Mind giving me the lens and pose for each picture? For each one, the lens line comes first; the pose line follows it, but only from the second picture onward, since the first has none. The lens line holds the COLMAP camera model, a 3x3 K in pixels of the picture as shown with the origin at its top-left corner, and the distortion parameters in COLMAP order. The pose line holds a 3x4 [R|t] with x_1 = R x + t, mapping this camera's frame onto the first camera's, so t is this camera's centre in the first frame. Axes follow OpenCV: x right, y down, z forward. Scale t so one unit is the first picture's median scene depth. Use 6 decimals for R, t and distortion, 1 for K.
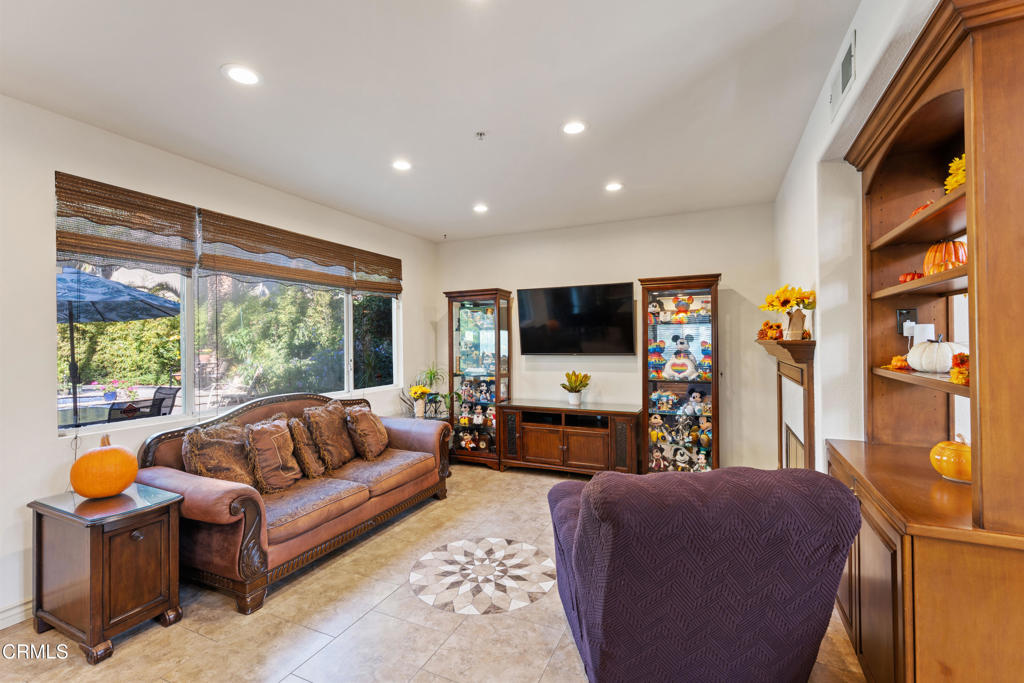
lens RADIAL K [[445.8, 0, 508.6], [0, 445.8, 342.0], [0, 0, 1]] dist [0.000525, 0.000156]
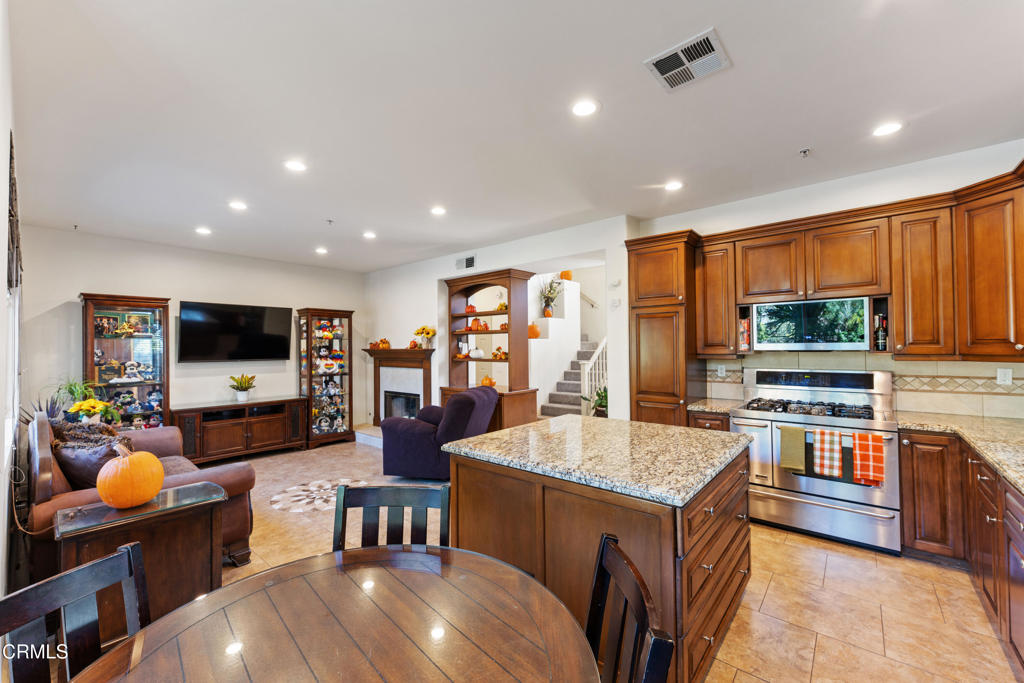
lens RADIAL K [[406.4, 0, 511.8], [0, 406.4, 341.7], [0, 0, 1]] dist [0.001932, -0.000505]
pose [[0.264322, 0.021888, 0.964186, -0.957565], [0.005916, 0.999687, -0.024315, 0.009993], [-0.964416, 0.012131, 0.264110, -0.021105]]
